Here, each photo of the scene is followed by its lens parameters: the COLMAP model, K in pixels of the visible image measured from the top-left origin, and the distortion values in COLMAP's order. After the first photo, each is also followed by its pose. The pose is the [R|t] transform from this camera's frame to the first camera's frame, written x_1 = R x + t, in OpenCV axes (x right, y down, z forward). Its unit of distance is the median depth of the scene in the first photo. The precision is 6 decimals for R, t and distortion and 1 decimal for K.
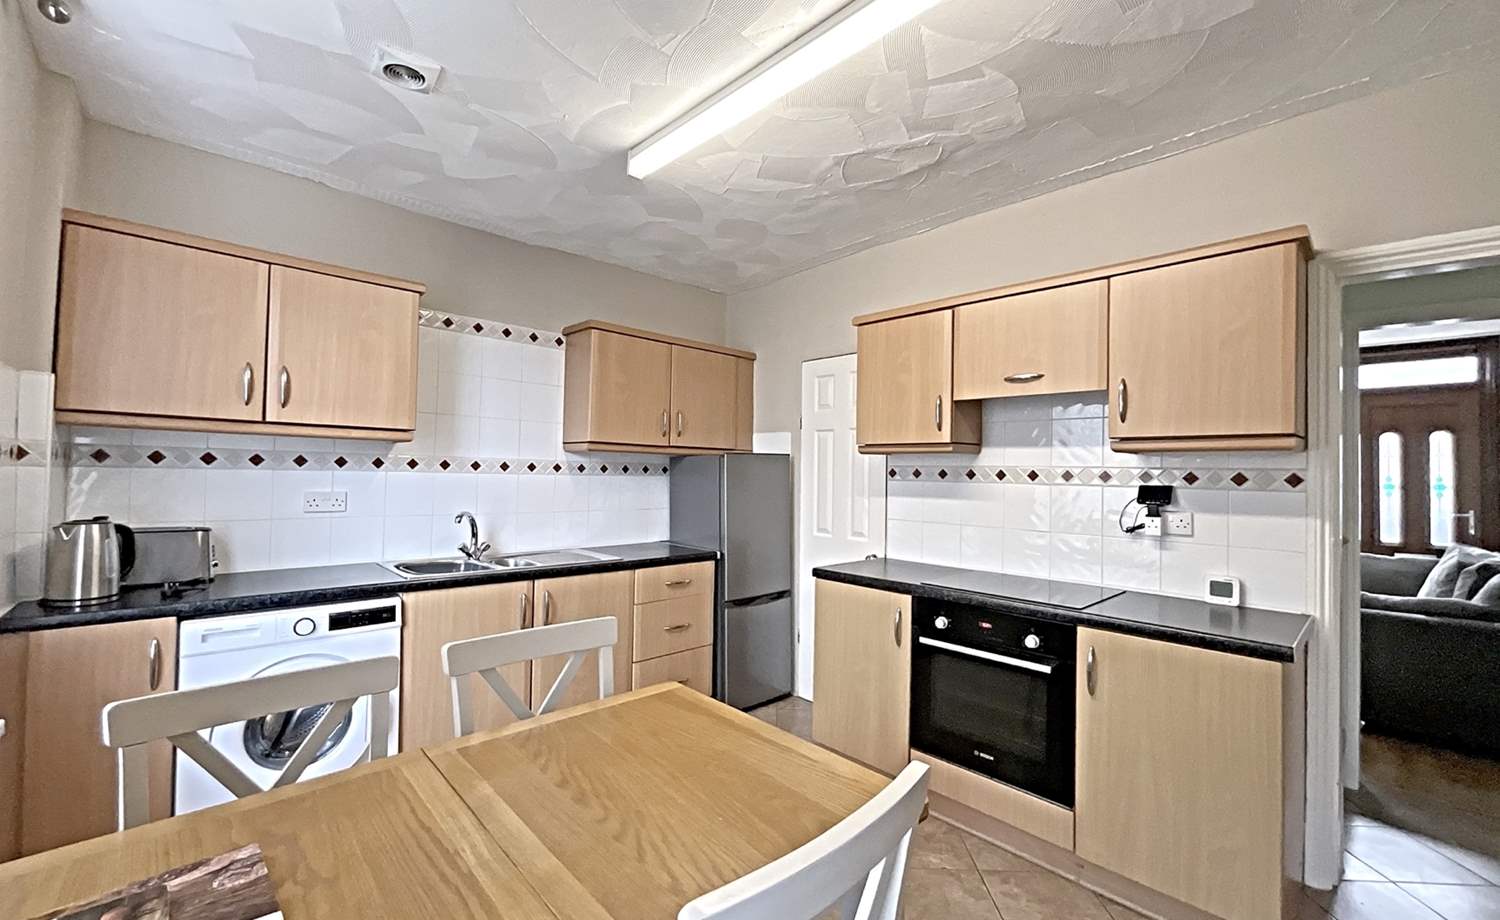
lens RADIAL K [[613.2, 0, 750.0], [0, 613.2, 460.0], [0, 0, 1]] dist [0.001151, 0.000140]
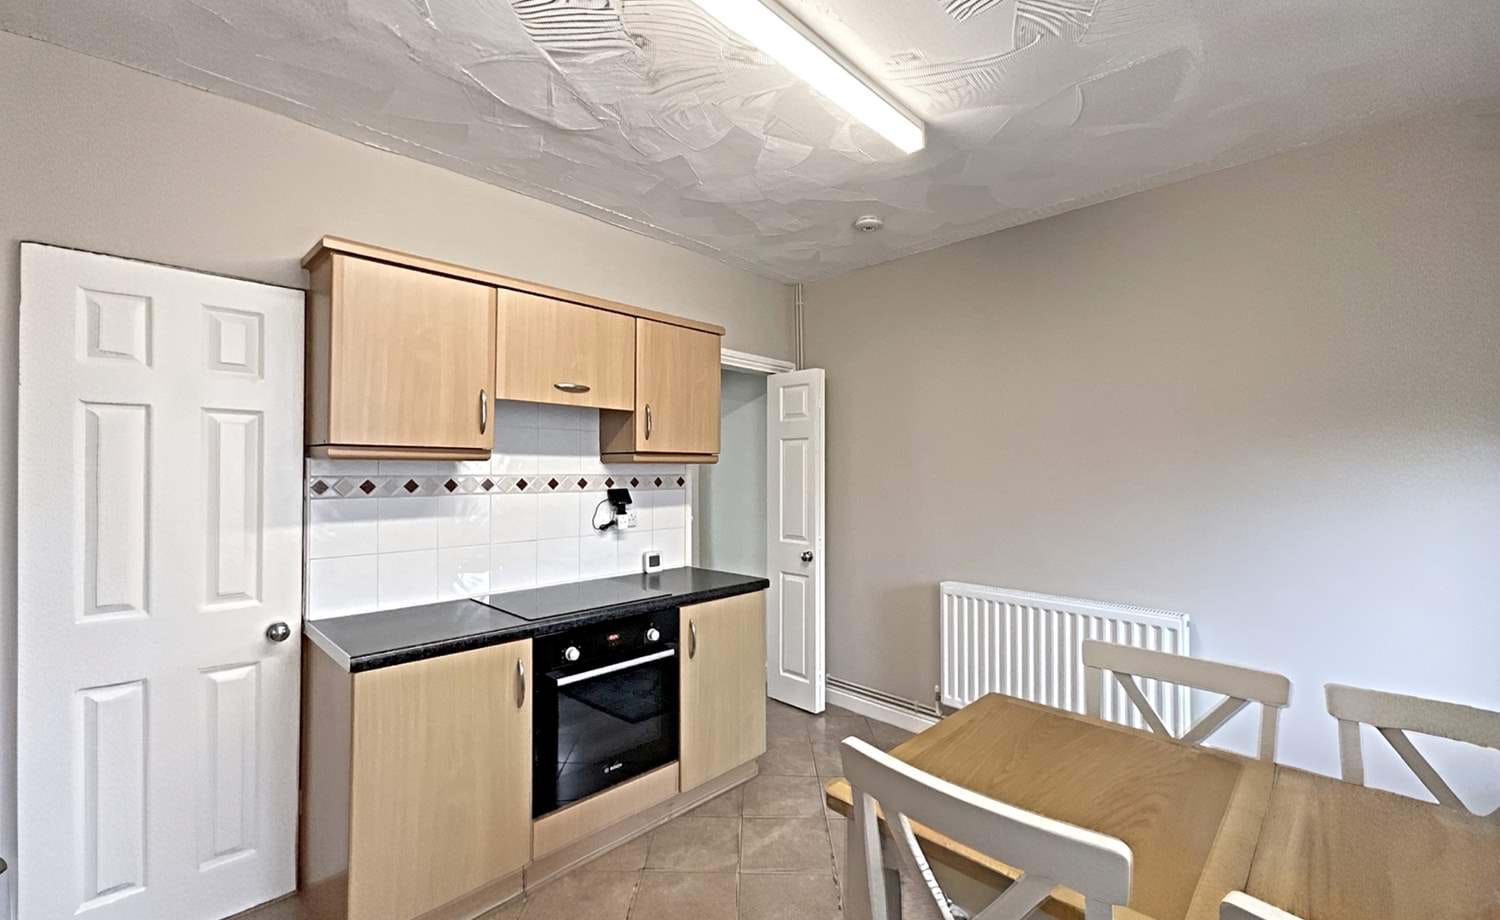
lens RADIAL K [[613.2, 0, 750.0], [0, 613.2, 460.0], [0, 0, 1]] dist [0.001151, 0.000140]
pose [[-0.037192, 0.015556, 0.999187, -0.569832], [-0.001449, 0.999877, -0.015621, 0.002186], [-0.999307, -0.002029, -0.037164, 0.765226]]
